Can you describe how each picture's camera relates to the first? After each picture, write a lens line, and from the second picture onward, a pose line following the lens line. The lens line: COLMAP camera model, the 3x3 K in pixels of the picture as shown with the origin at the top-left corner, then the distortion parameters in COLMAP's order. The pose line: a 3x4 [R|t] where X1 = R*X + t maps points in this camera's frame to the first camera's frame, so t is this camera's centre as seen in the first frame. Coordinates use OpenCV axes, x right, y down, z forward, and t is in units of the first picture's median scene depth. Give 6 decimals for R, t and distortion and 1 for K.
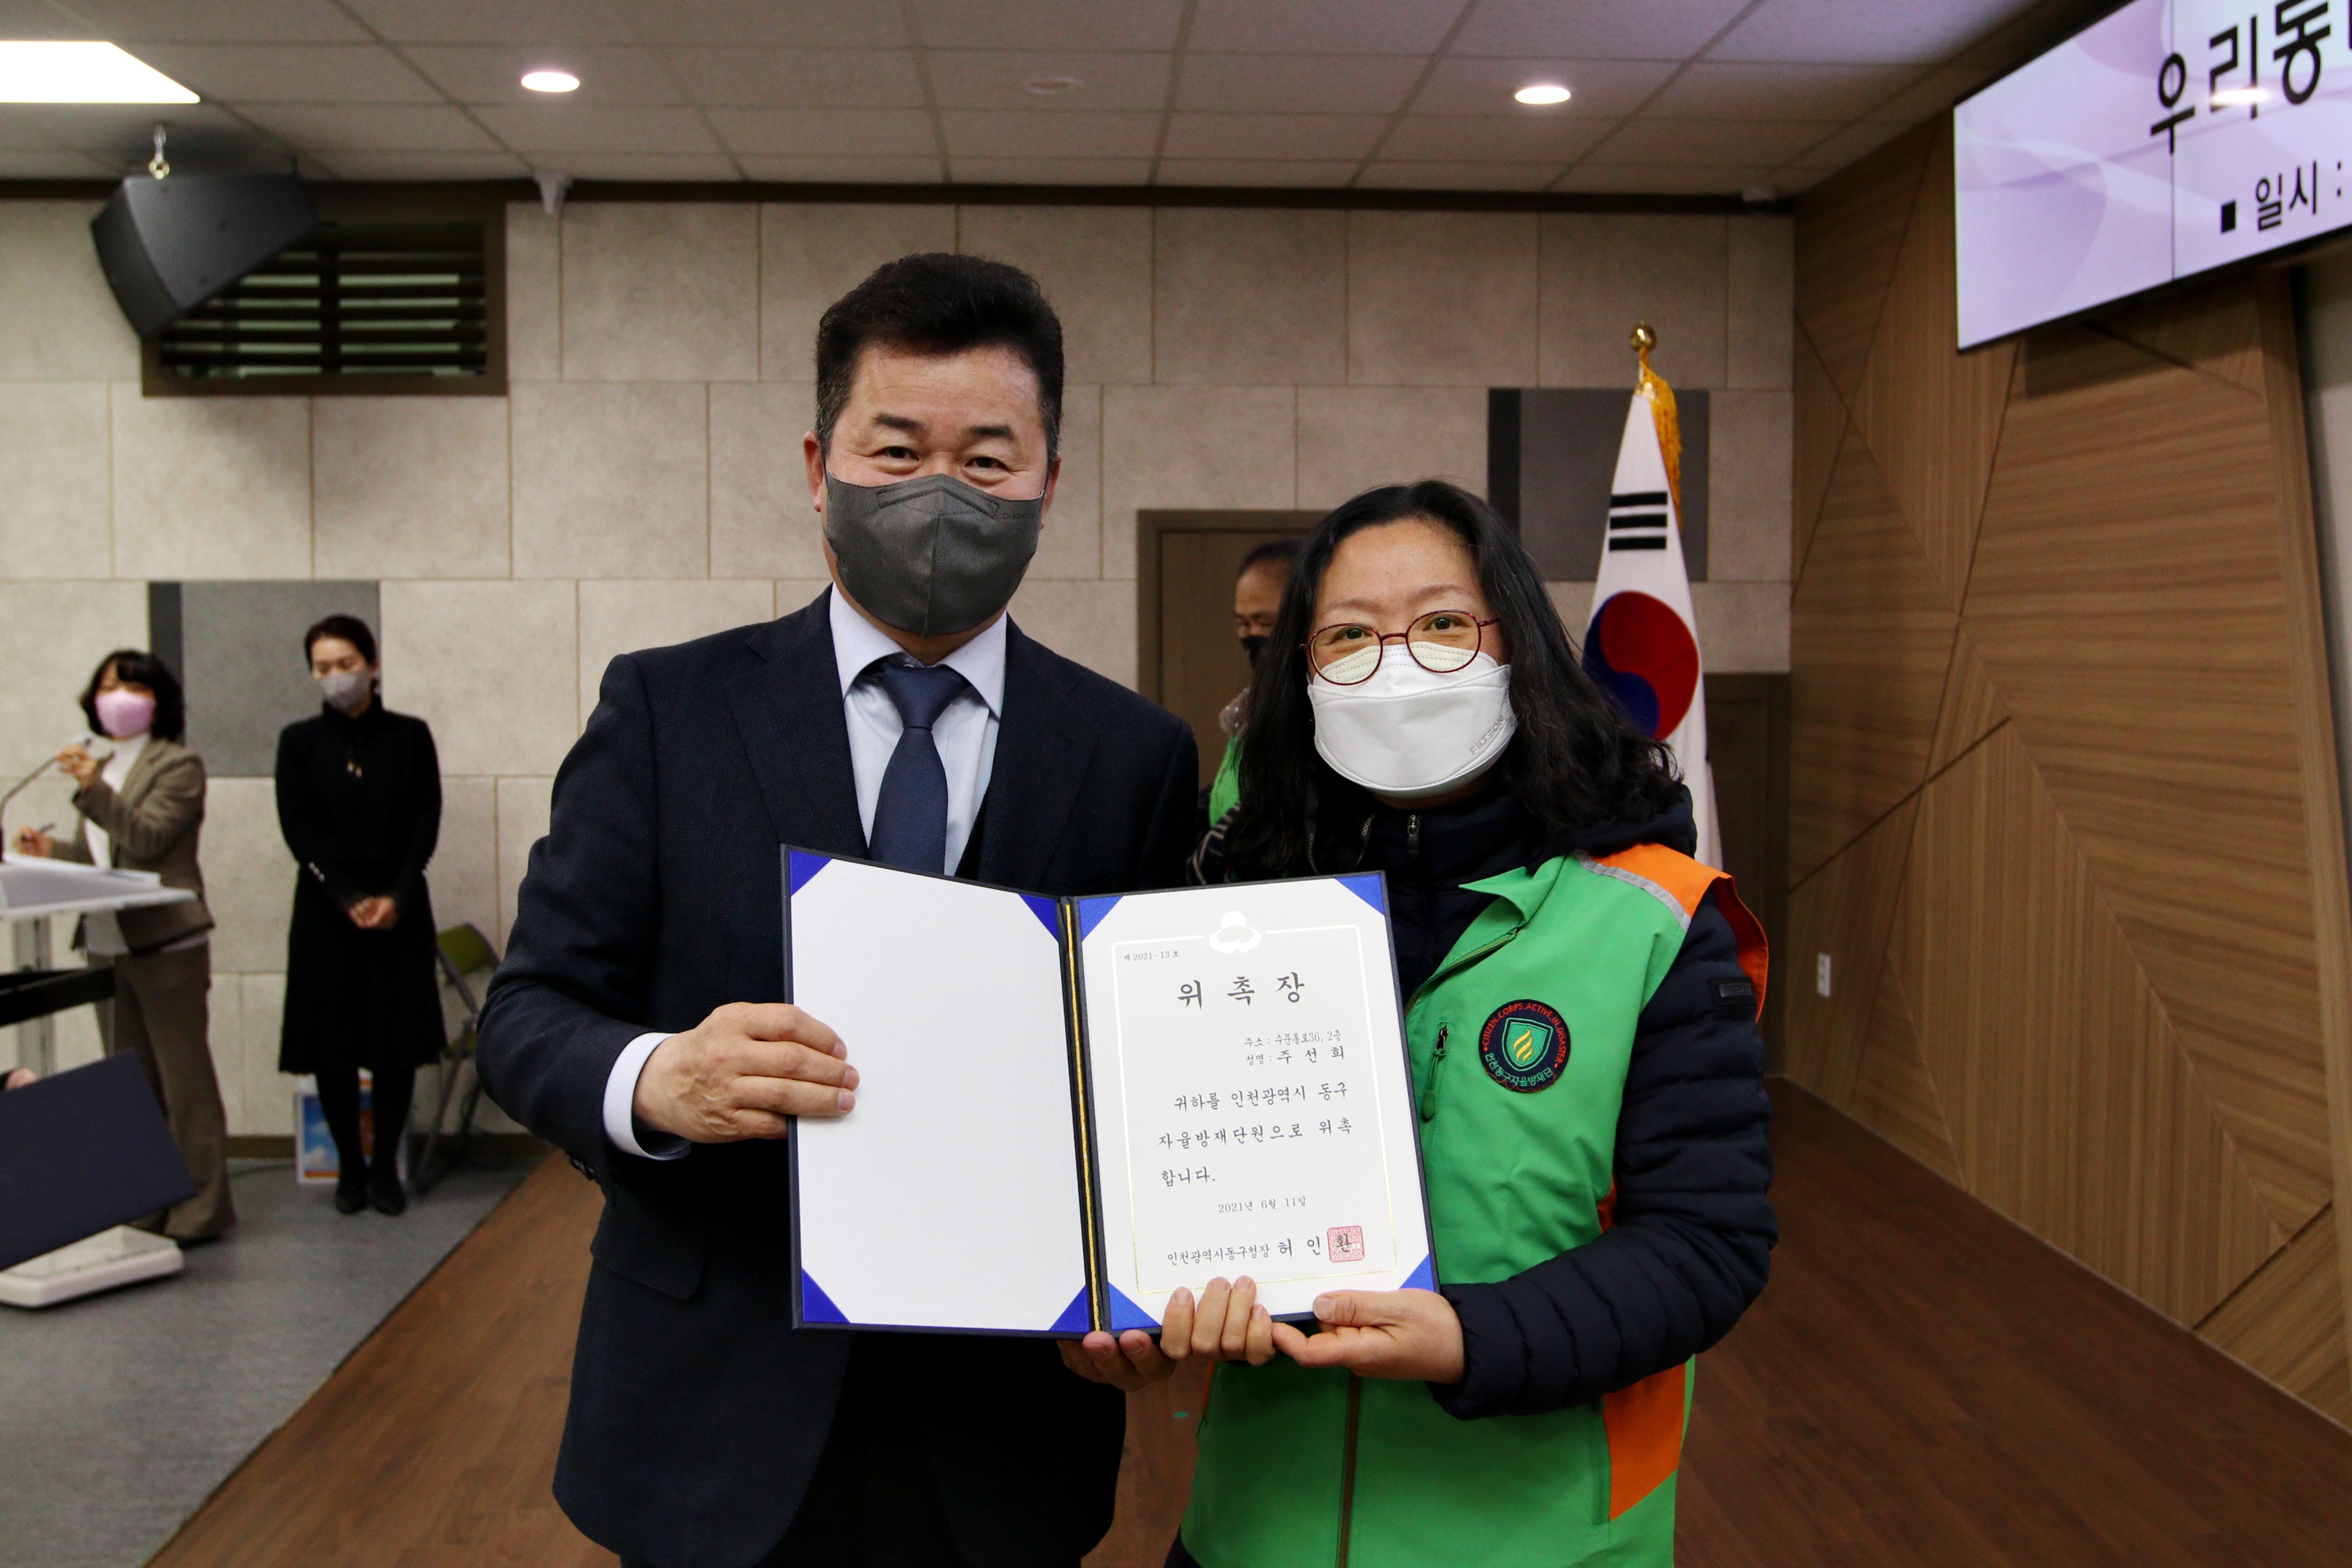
lens RADIAL K [[2233.1, 0, 1203.4], [0, 2233.1, 743.8], [0, 0, 1]] dist [-0.069488, 0.069064]
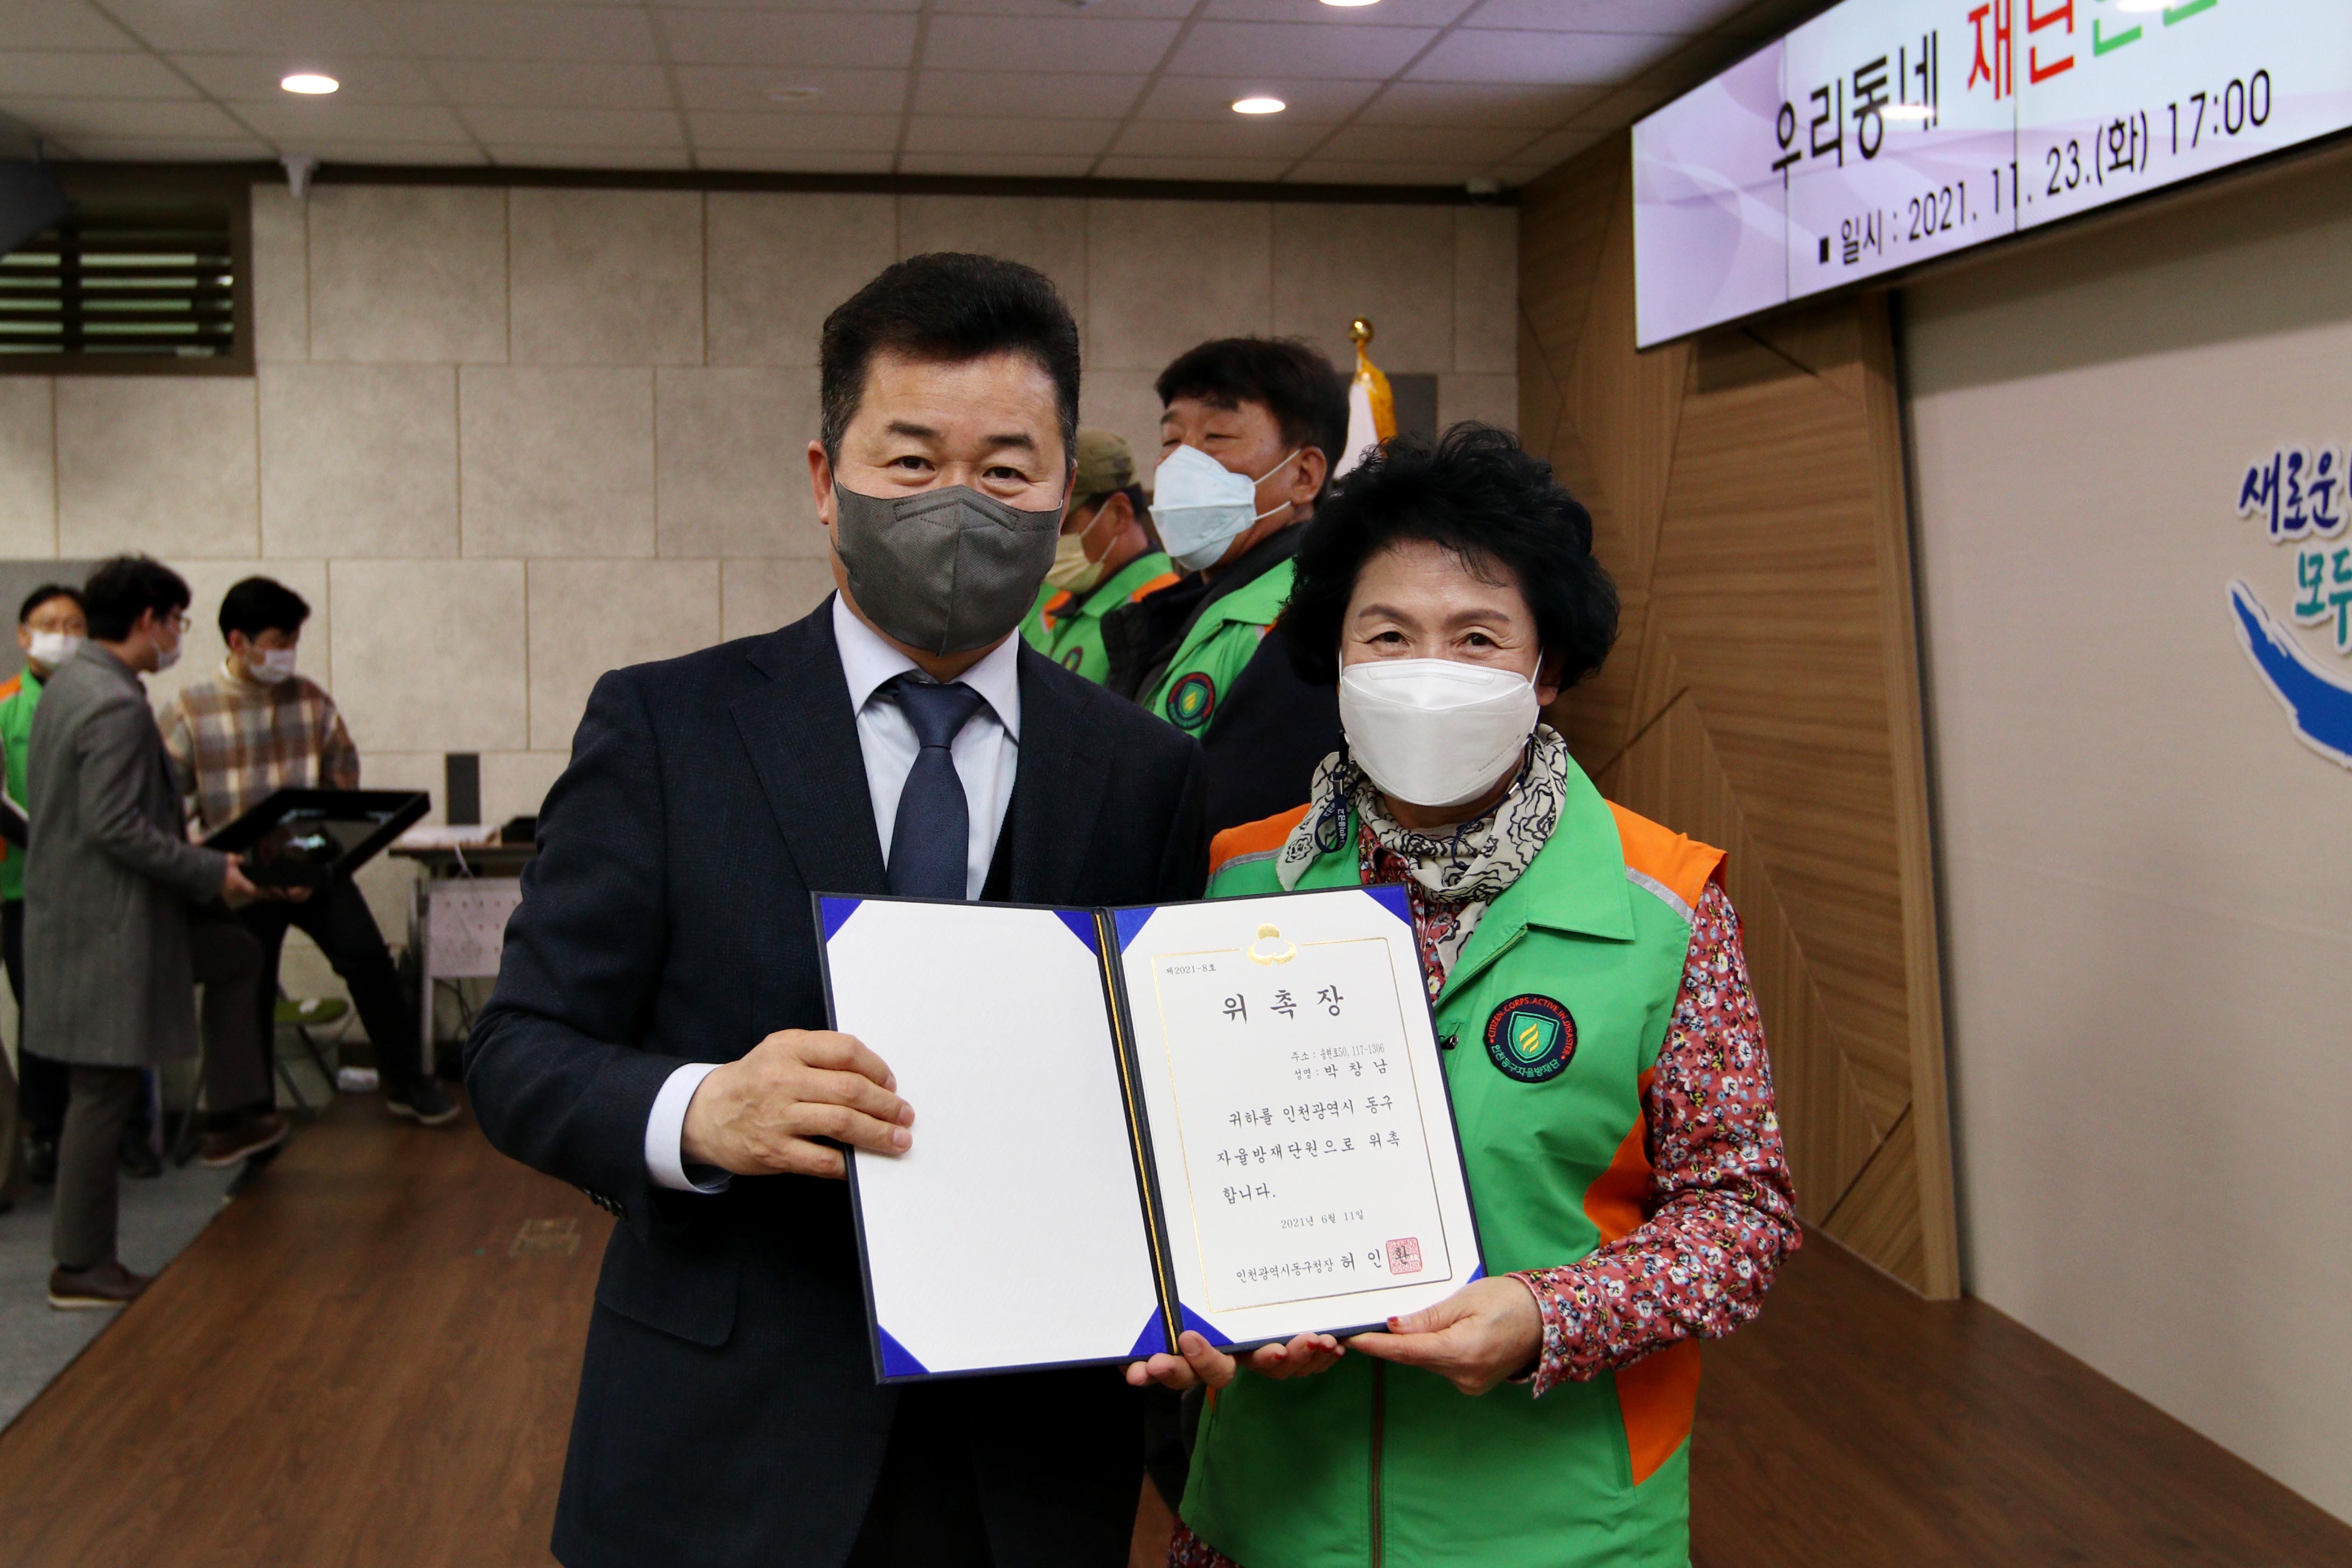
lens RADIAL K [[2529.4, 0, 1182.8], [0, 2529.4, 758.6], [0, 0, 1]] dist [-0.052388, 0.068037]
pose [[0.996886, -0.007195, 0.078524, 0.017172], [0.006191, 0.999896, 0.013028, 0.004752], [-0.078610, -0.012501, 0.996827, -0.189986]]
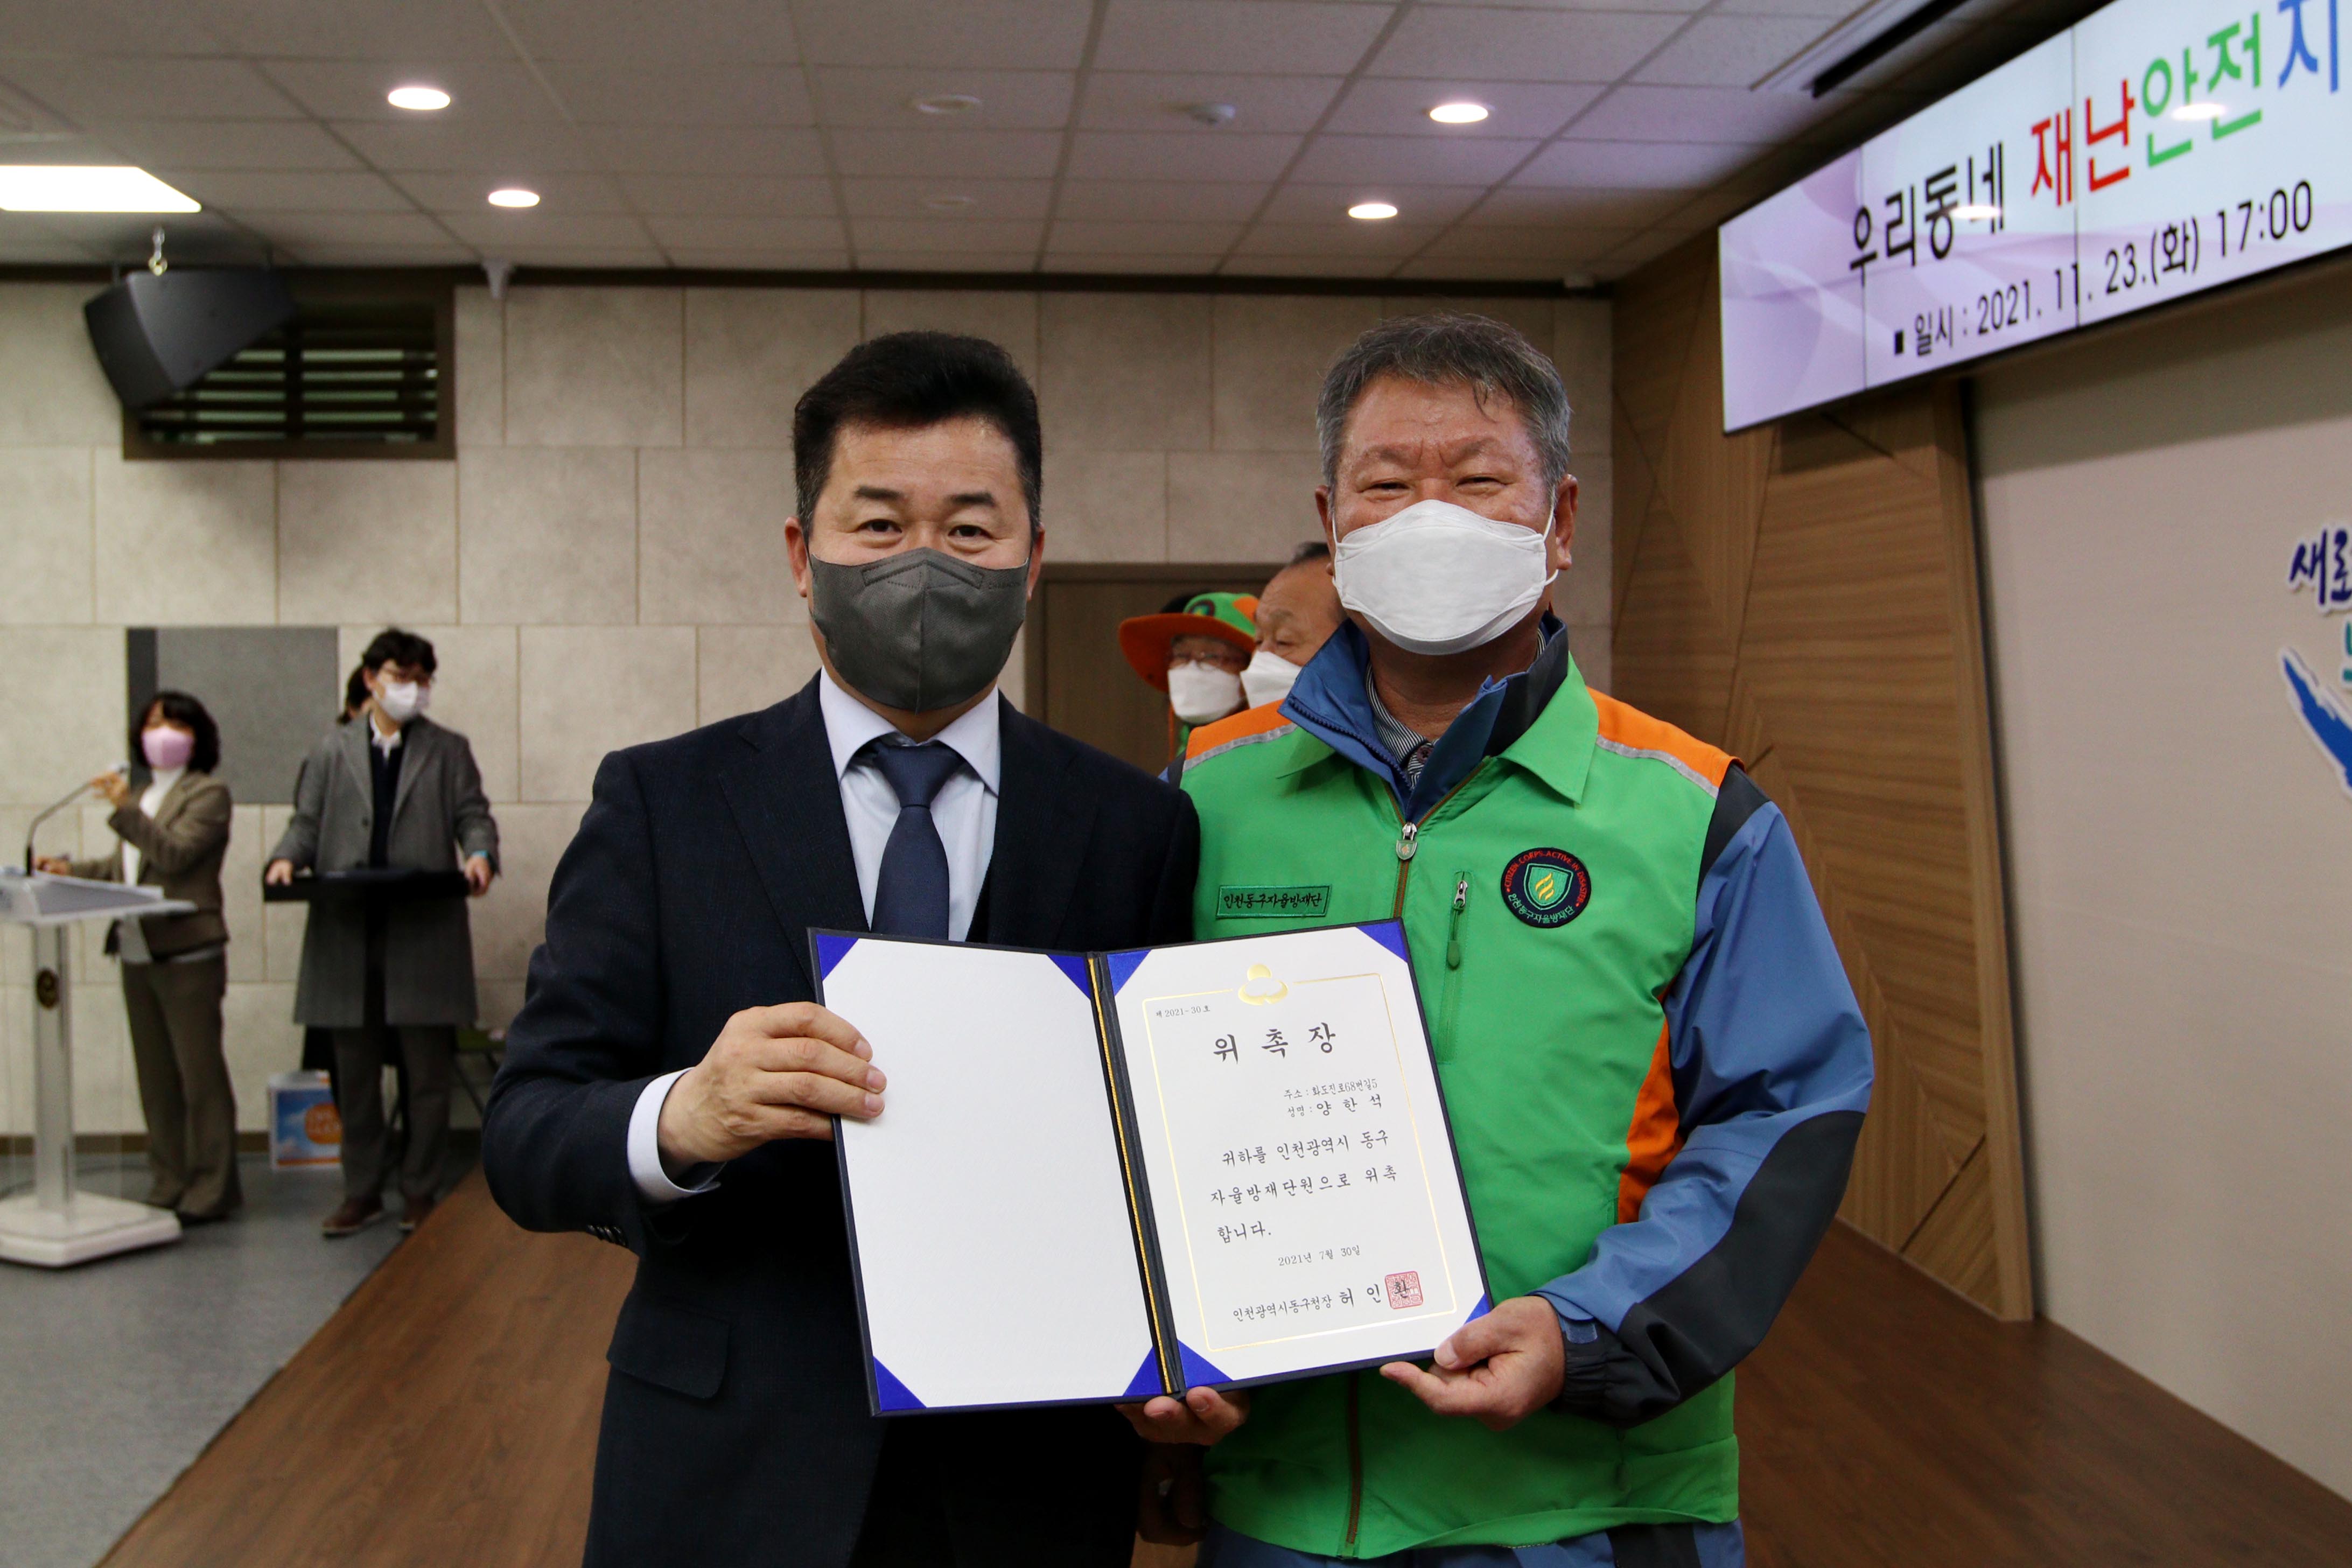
lens RADIAL K [[2386.0, 0, 1177.3], [0, 2386.0, 731.2], [0, 0, 1]] dist [-0.065166, 0.069642]
pose [[0.999495, -0.002033, 0.031724, 0.009714], [0.002699, 0.999776, -0.020981, 0.004859], [-0.031674, 0.021056, 0.999276, -0.211431]]
